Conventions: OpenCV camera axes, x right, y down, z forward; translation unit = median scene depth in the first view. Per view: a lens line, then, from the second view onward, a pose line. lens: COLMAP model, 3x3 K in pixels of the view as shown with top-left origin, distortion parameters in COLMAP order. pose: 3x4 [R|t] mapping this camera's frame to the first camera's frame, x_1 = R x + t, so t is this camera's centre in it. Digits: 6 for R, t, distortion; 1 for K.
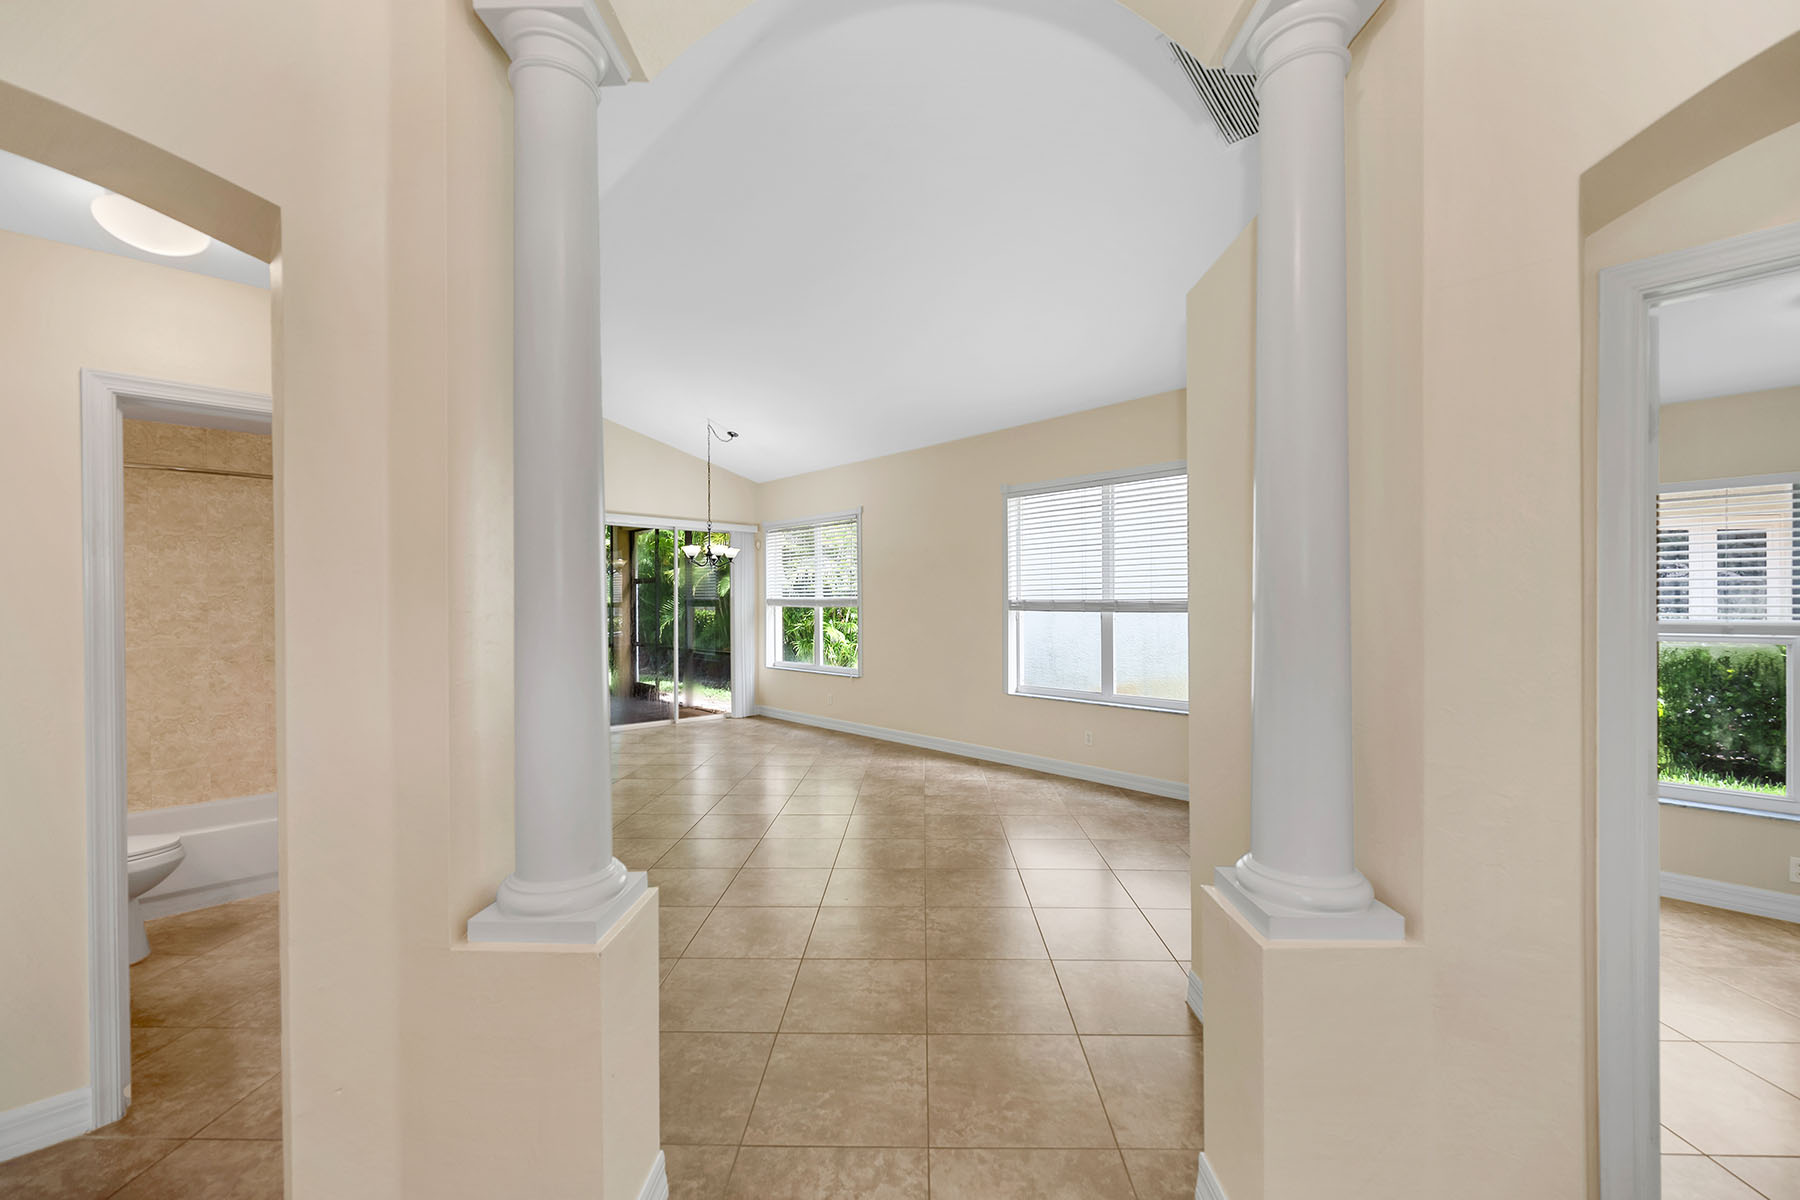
lens RADIAL K [[719.7, 0, 908.0], [0, 719.7, 604.0], [0, 0, 1]] dist [-0.001788, -0.000865]
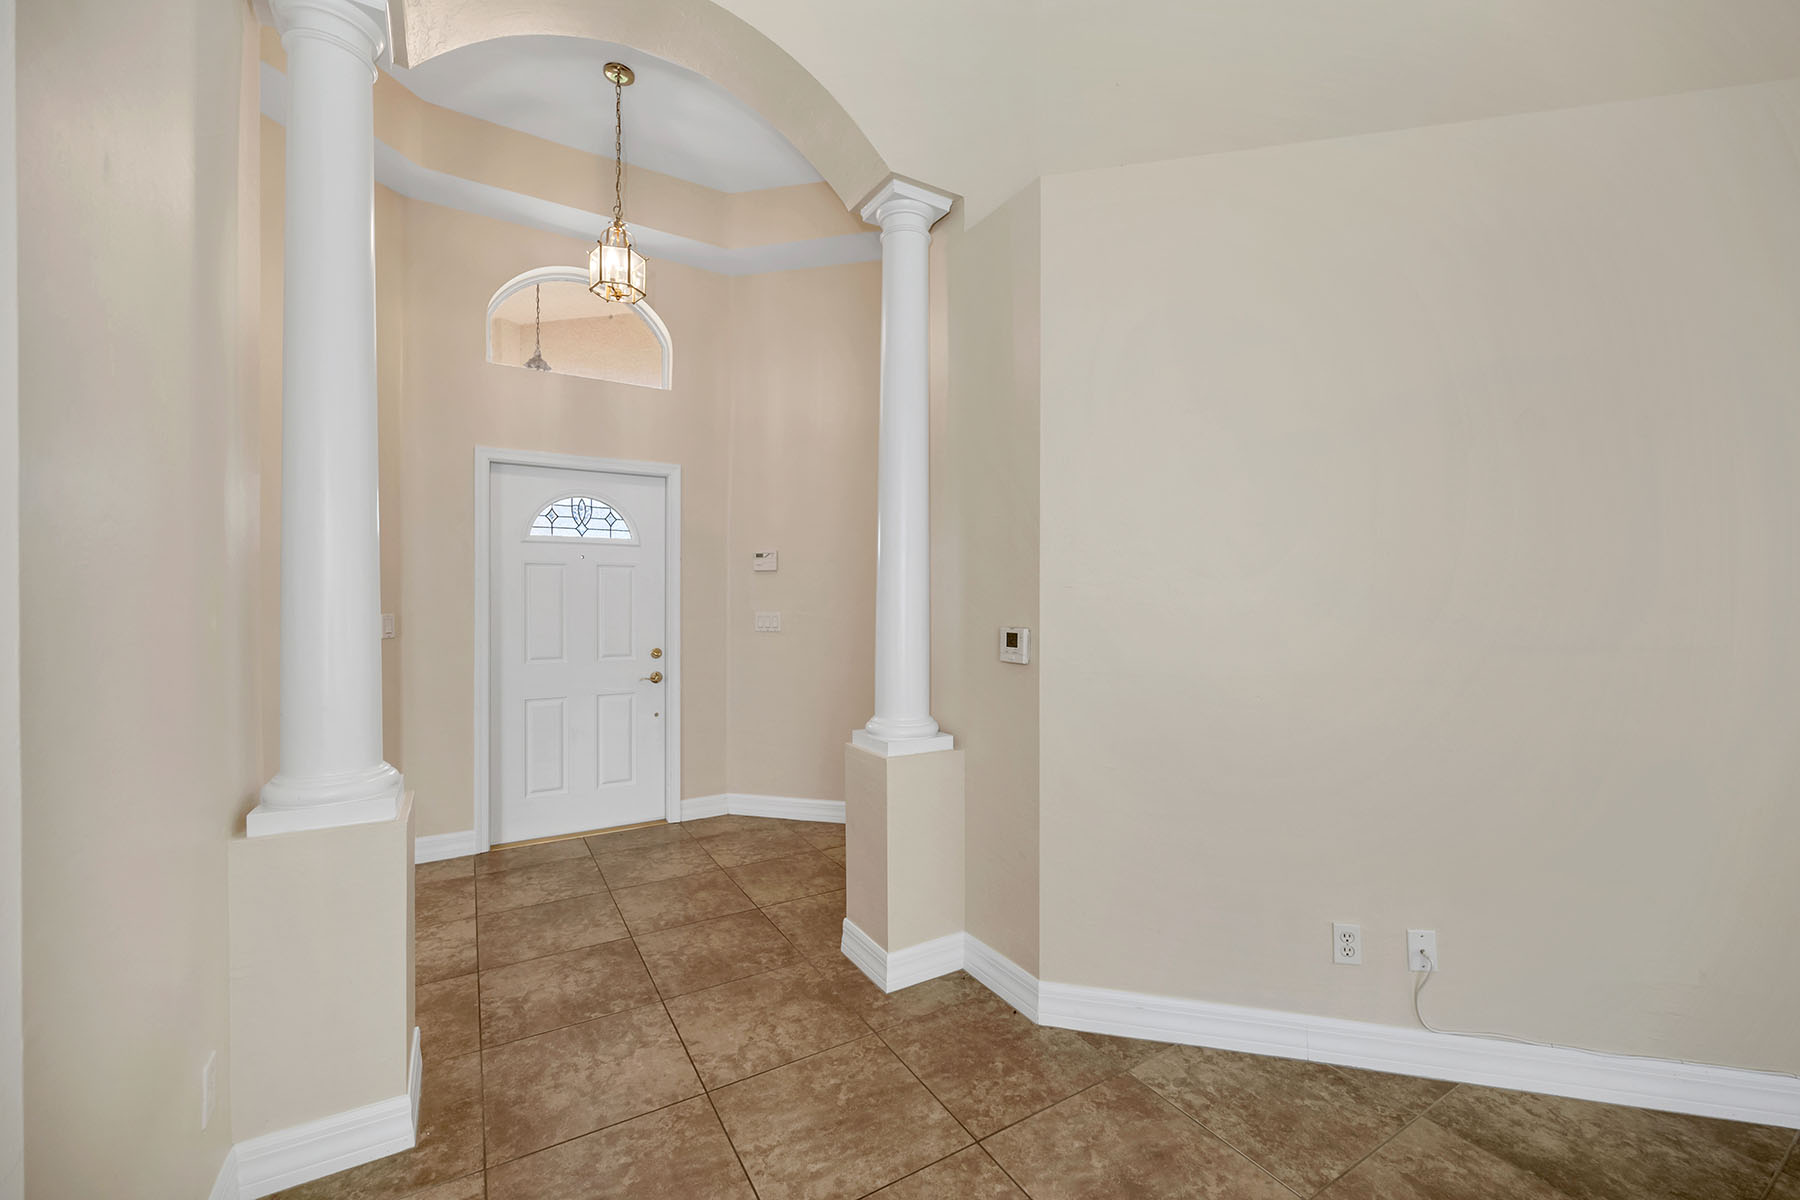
lens RADIAL K [[719.2, 0, 903.5], [0, 719.2, 603.2], [0, 0, 1]] dist [0.000050, 0.000128]
pose [[-0.844404, 0.007835, -0.535650, 0.108985], [-0.000128, 0.999890, 0.014828, 0.024339], [0.535707, 0.012589, -0.844310, 0.663389]]
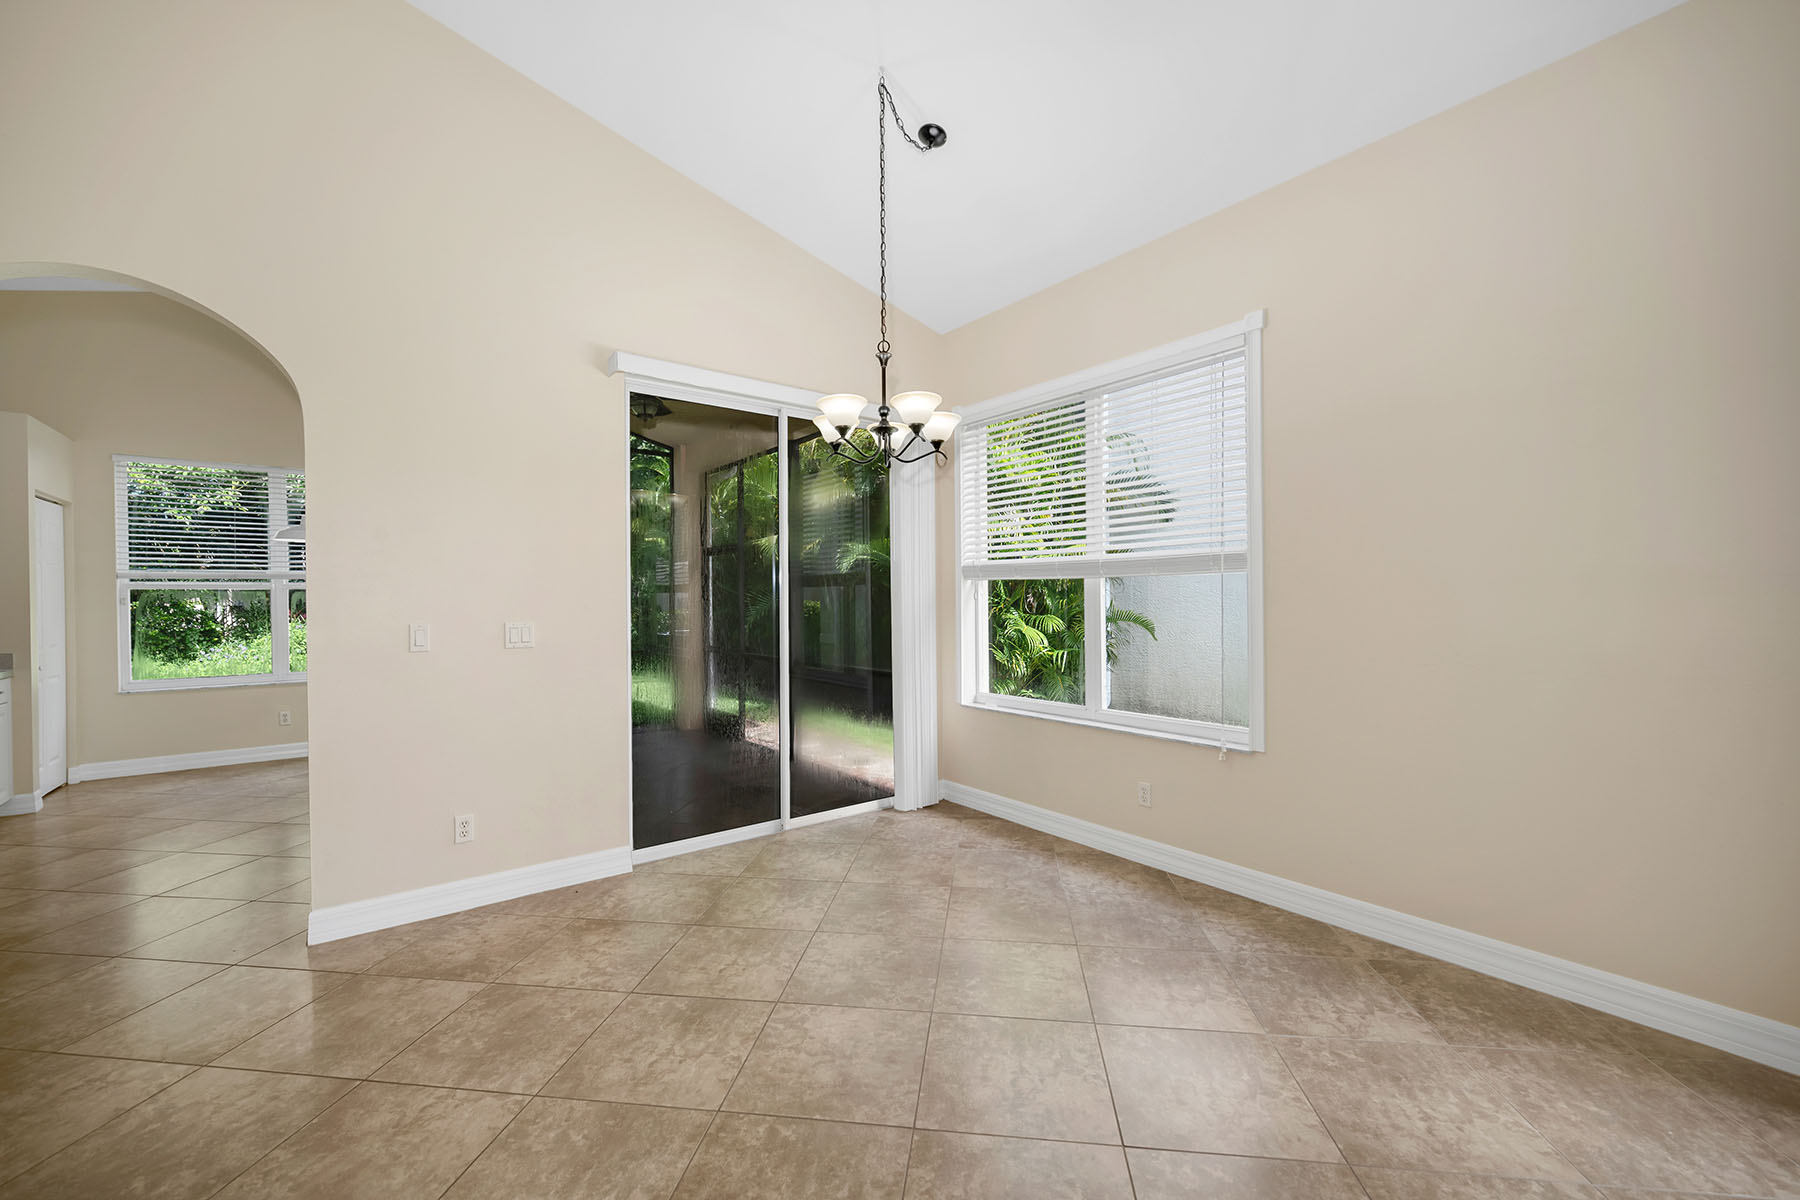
lens RADIAL K [[719.2, 0, 903.5], [0, 719.2, 603.2], [0, 0, 1]] dist [0.000050, 0.000128]
pose [[0.994412, -0.004805, -0.105460, -0.298968], [0.005248, 0.999979, 0.003928, 0.026258], [0.105439, -0.004459, 0.994416, 0.829076]]
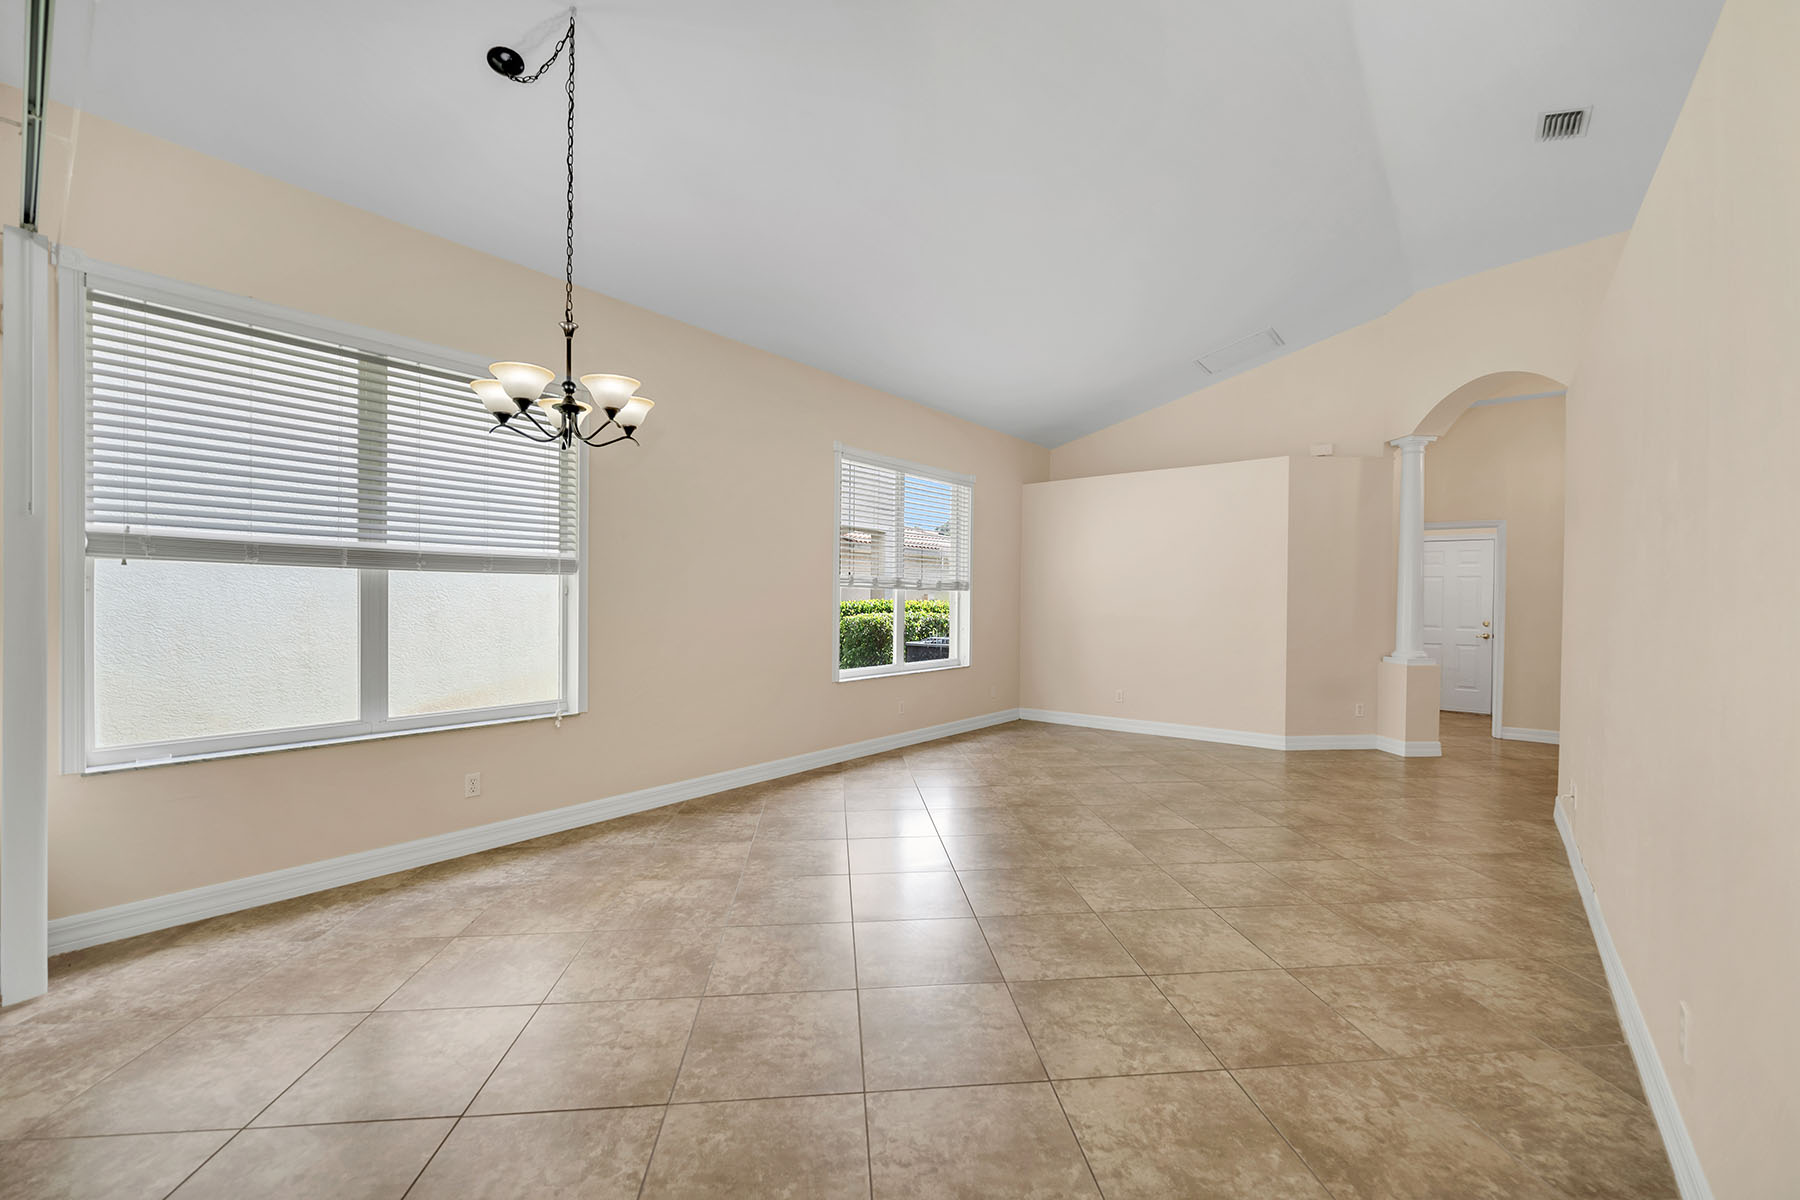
lens RADIAL K [[719.7, 0, 908.0], [0, 719.7, 604.0], [0, 0, 1]] dist [-0.001788, -0.000865]
pose [[-0.122801, -0.007641, 0.992402, -0.836316], [-0.007215, 0.999951, 0.006806, 0.027346], [-0.992405, -0.006324, -0.122850, 1.164968]]
